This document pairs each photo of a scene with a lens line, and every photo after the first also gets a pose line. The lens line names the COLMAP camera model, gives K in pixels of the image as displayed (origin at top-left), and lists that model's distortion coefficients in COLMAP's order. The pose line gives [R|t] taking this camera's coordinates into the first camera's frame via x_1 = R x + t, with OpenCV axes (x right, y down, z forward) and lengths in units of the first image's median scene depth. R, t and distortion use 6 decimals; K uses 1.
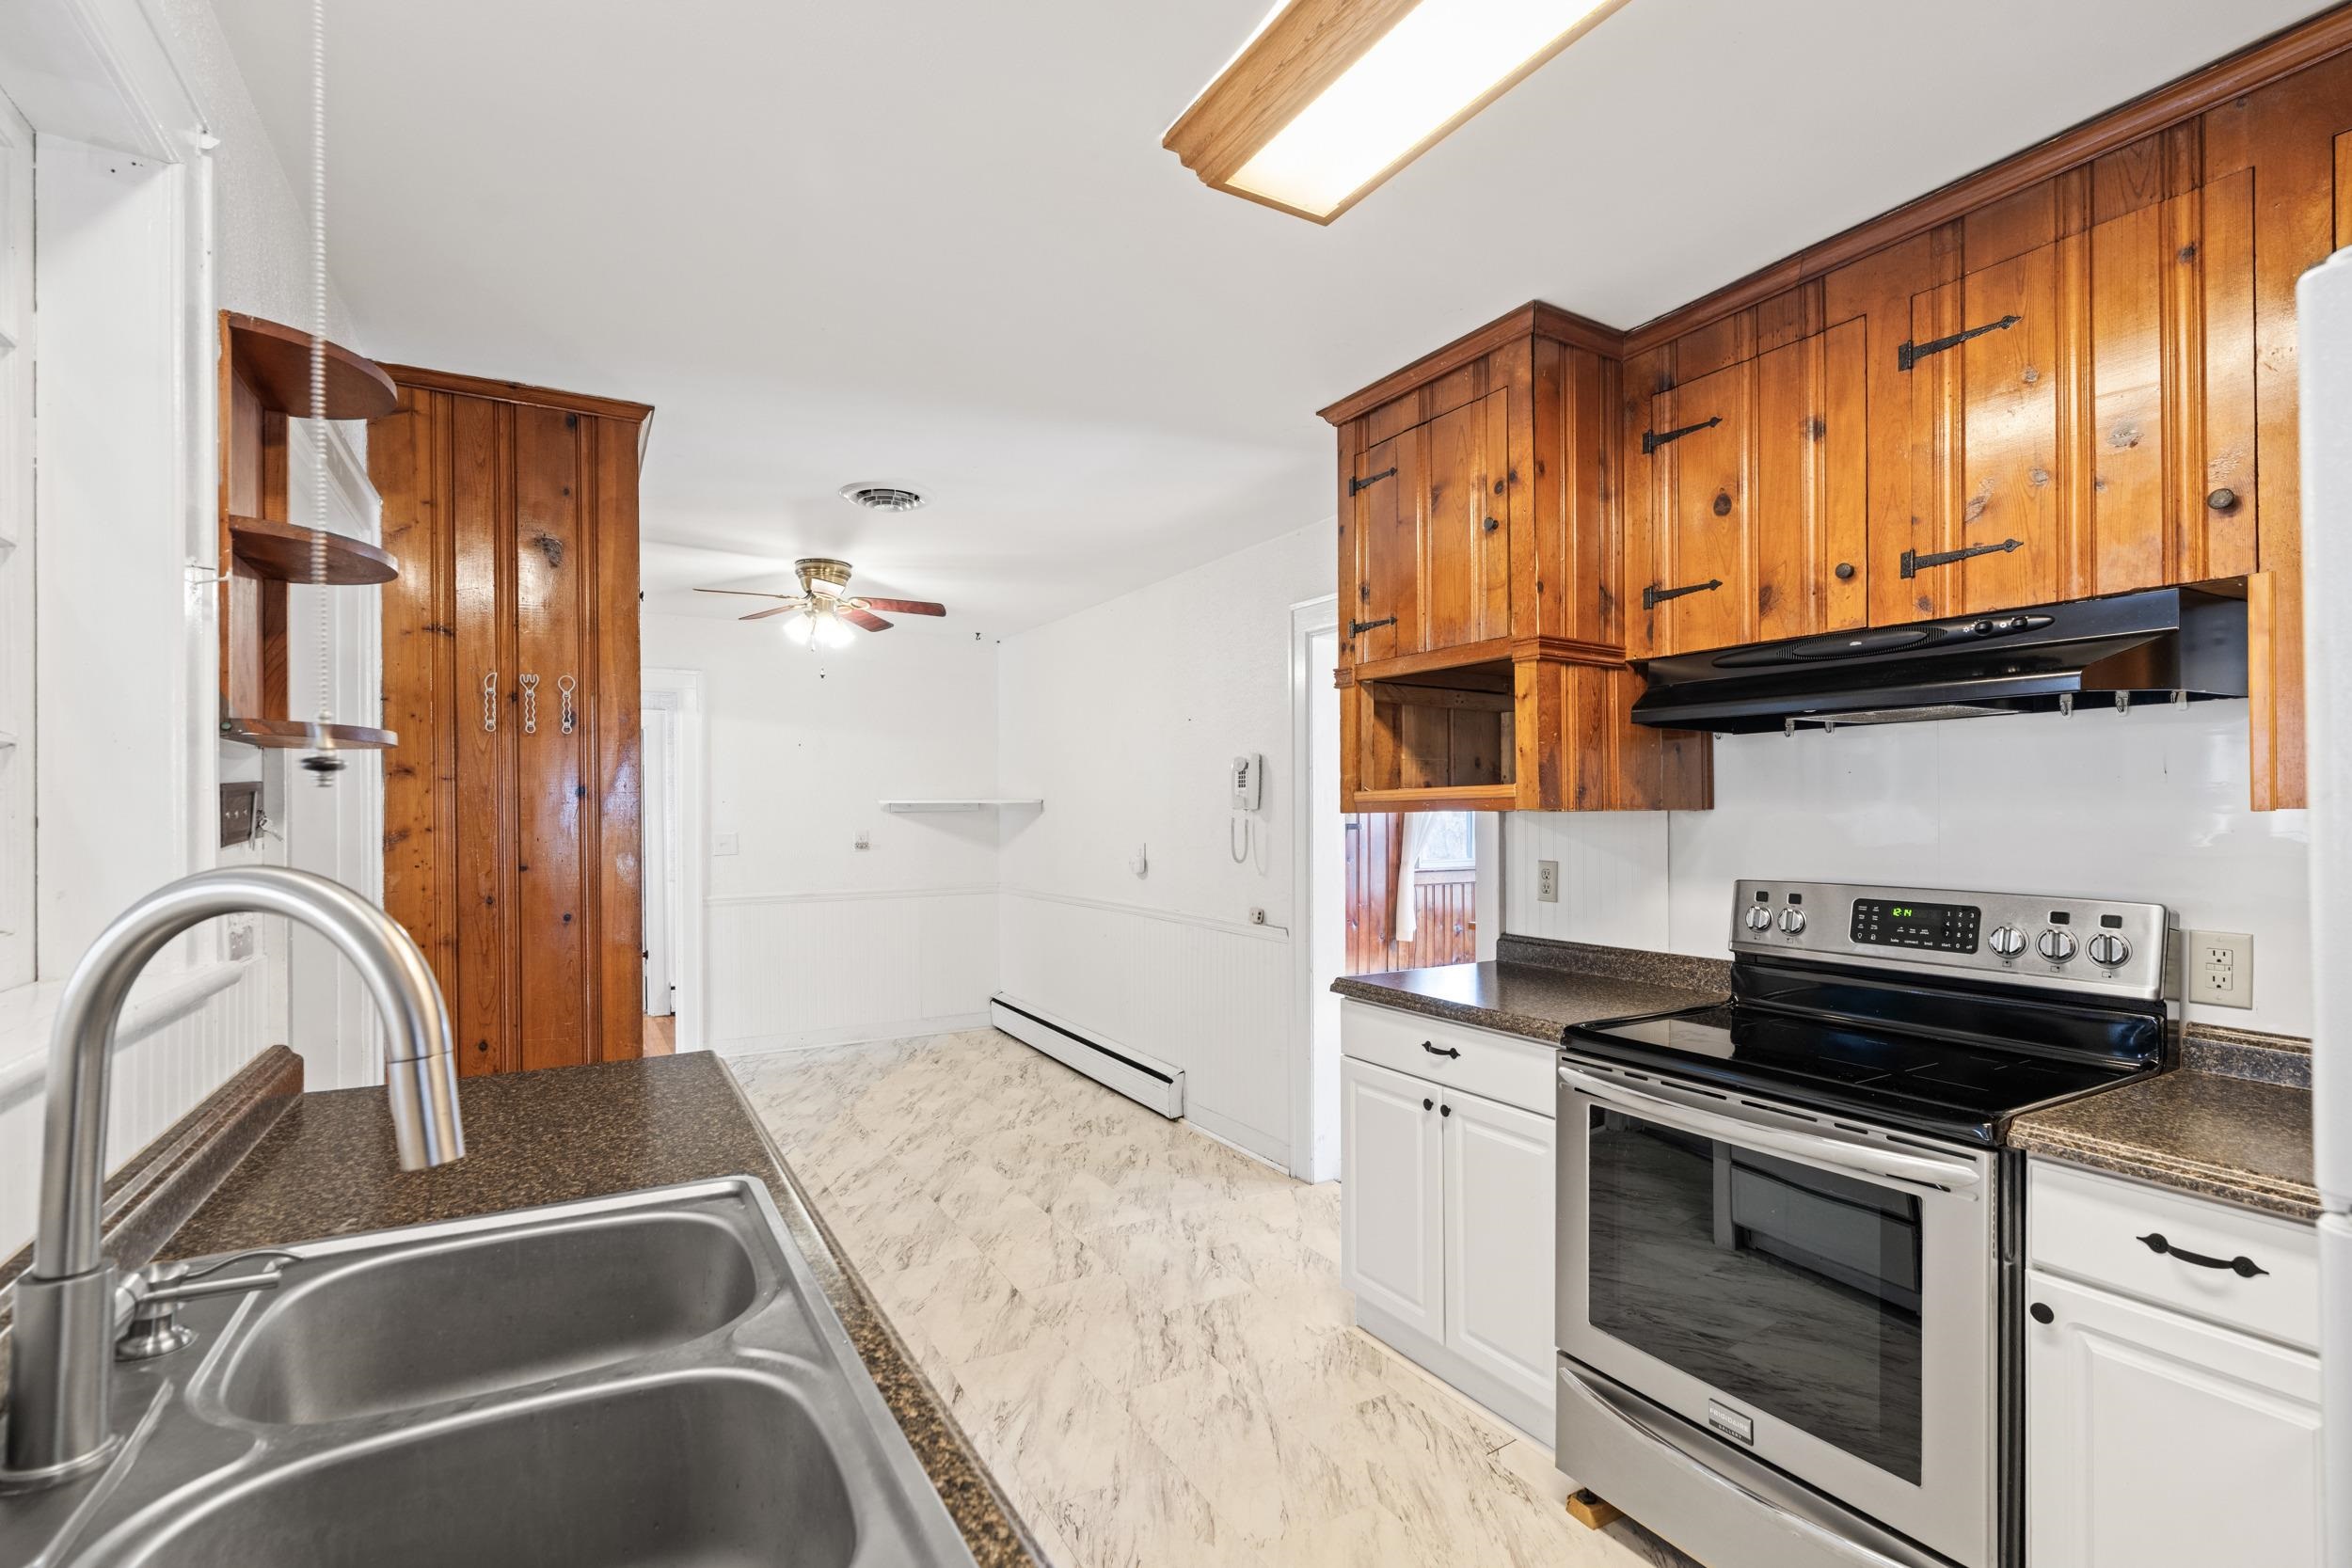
lens RADIAL K [[1077.7, 0, 1177.6], [0, 1077.7, 803.5], [0, 0, 1]] dist [-0.006220, 0.002249]
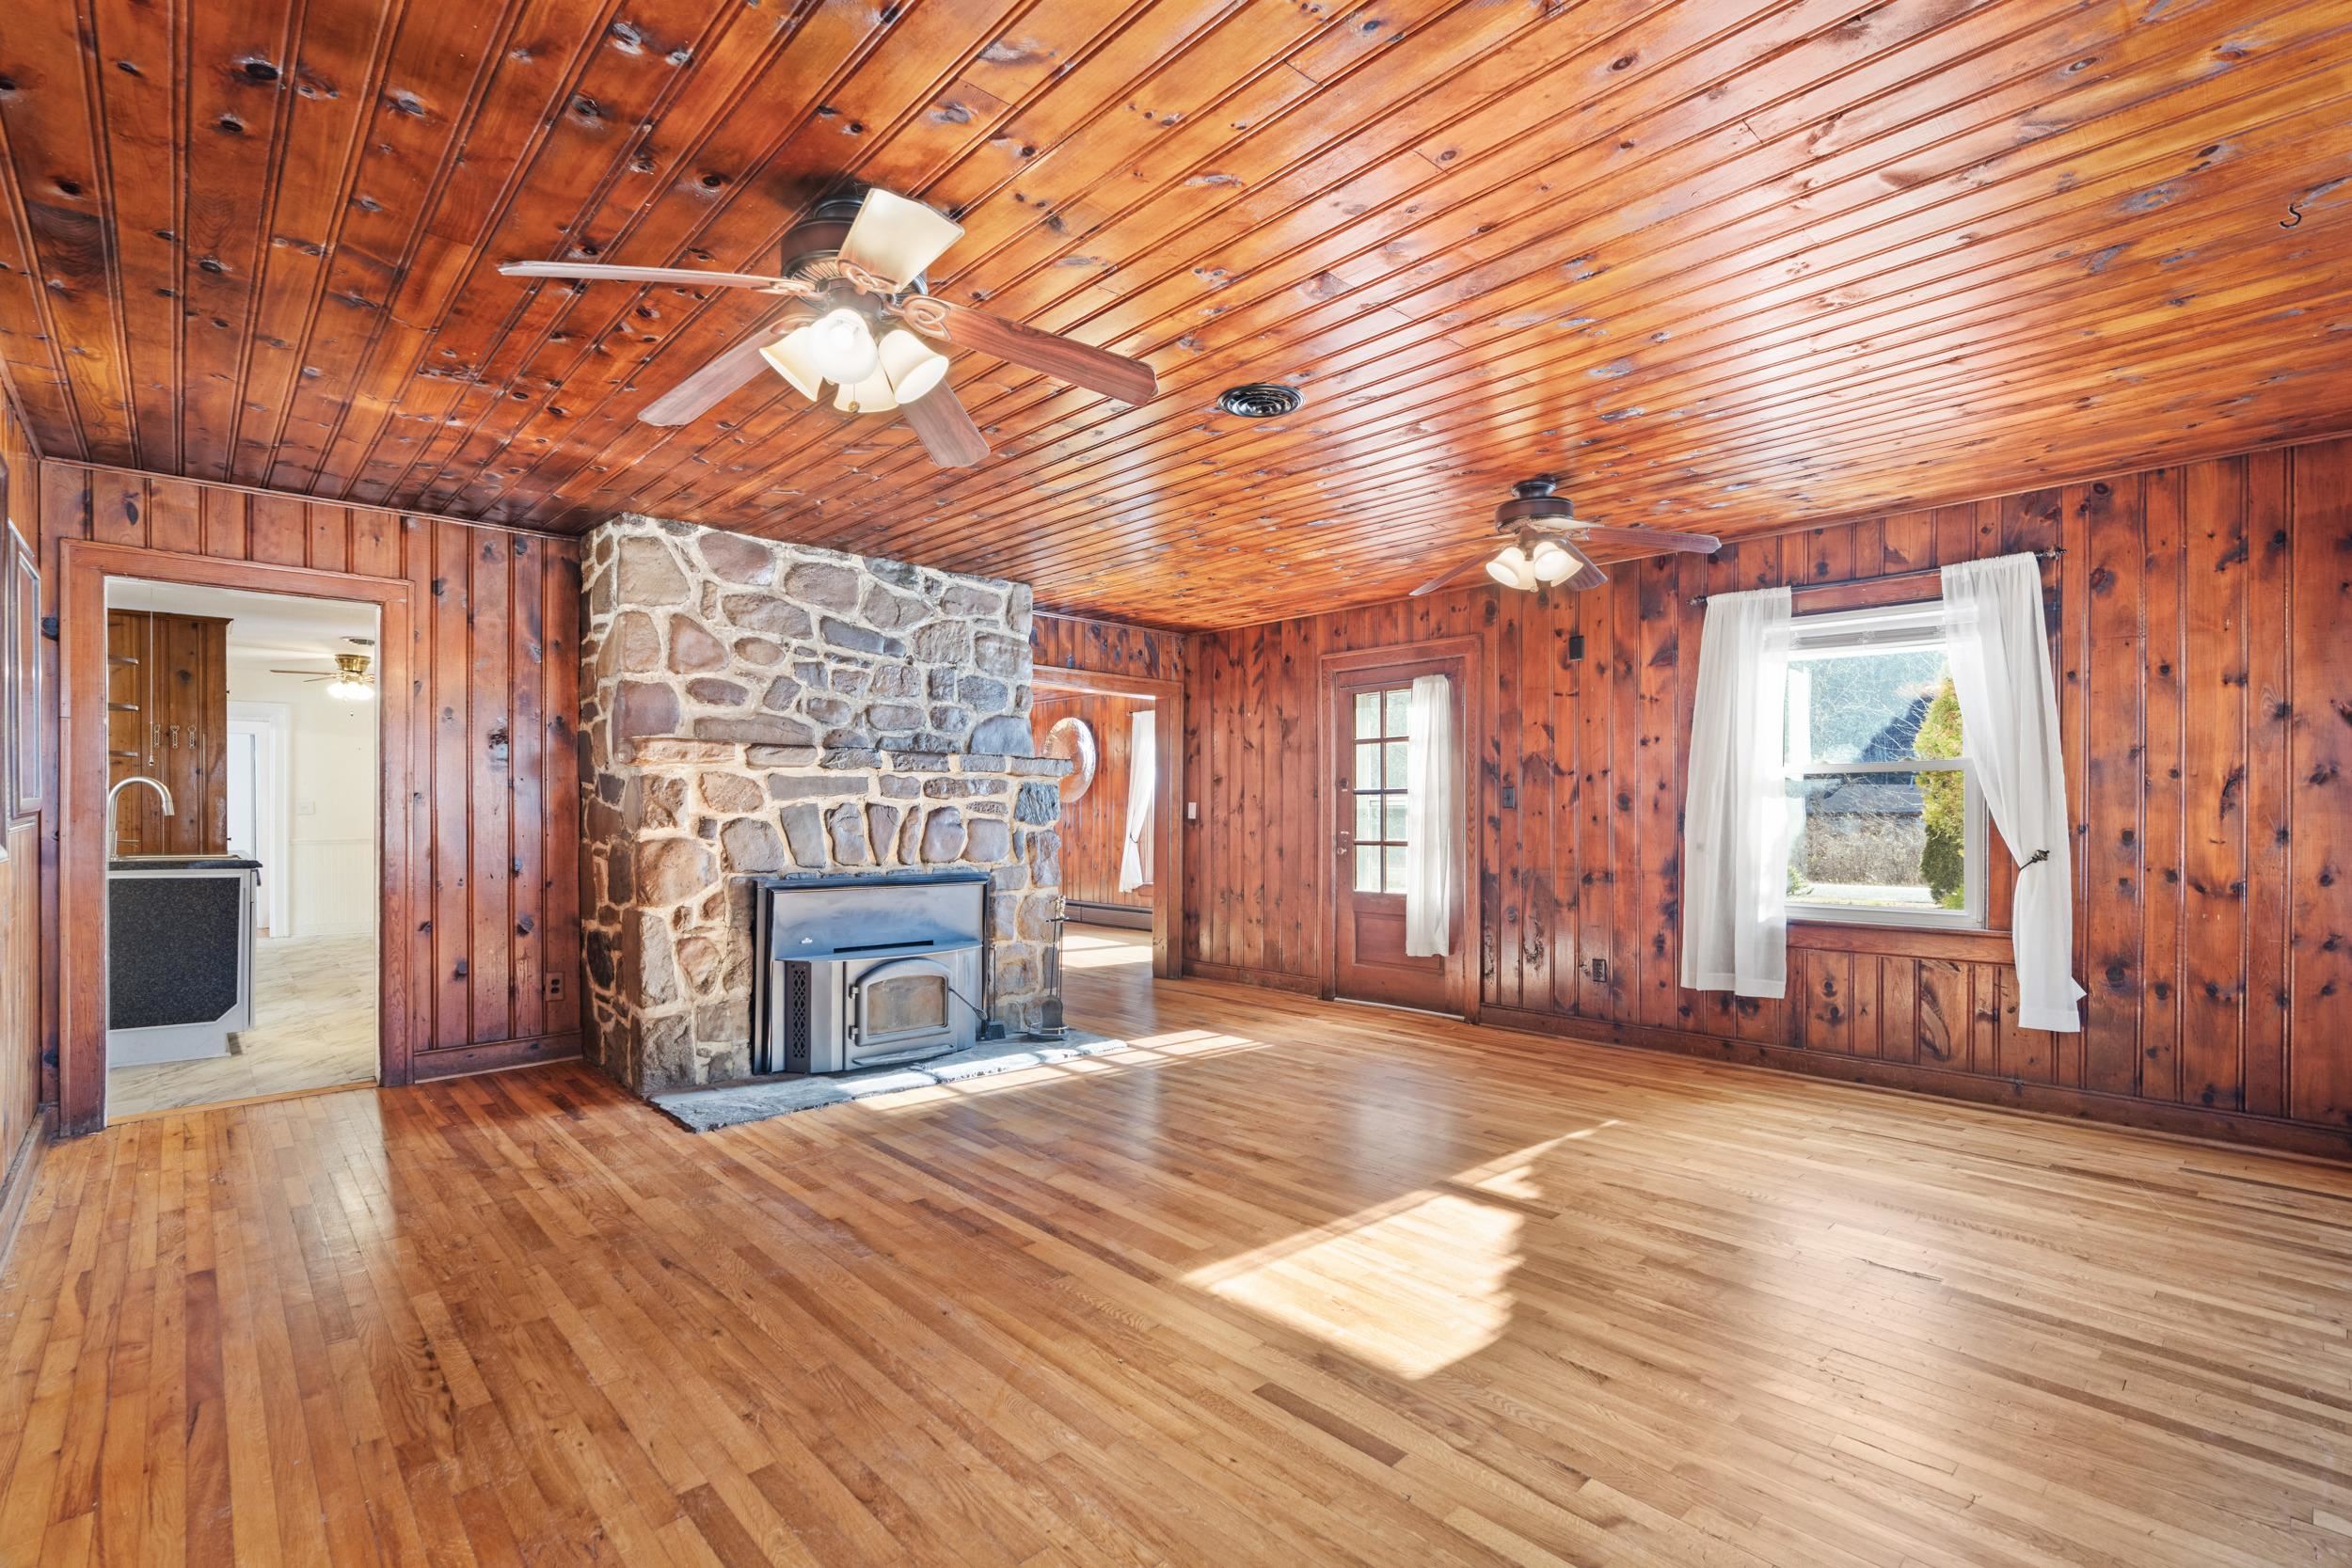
lens RADIAL K [[1077.7, 0, 1178.6], [0, 1077.7, 808.1], [0, 0, 1]] dist [-0.006220, 0.002249]
pose [[0.975017, 0.006952, 0.222020, 1.252268], [-0.007587, 0.999969, 0.002007, 0.058556], [-0.221999, -0.003641, 0.975040, -2.182257]]
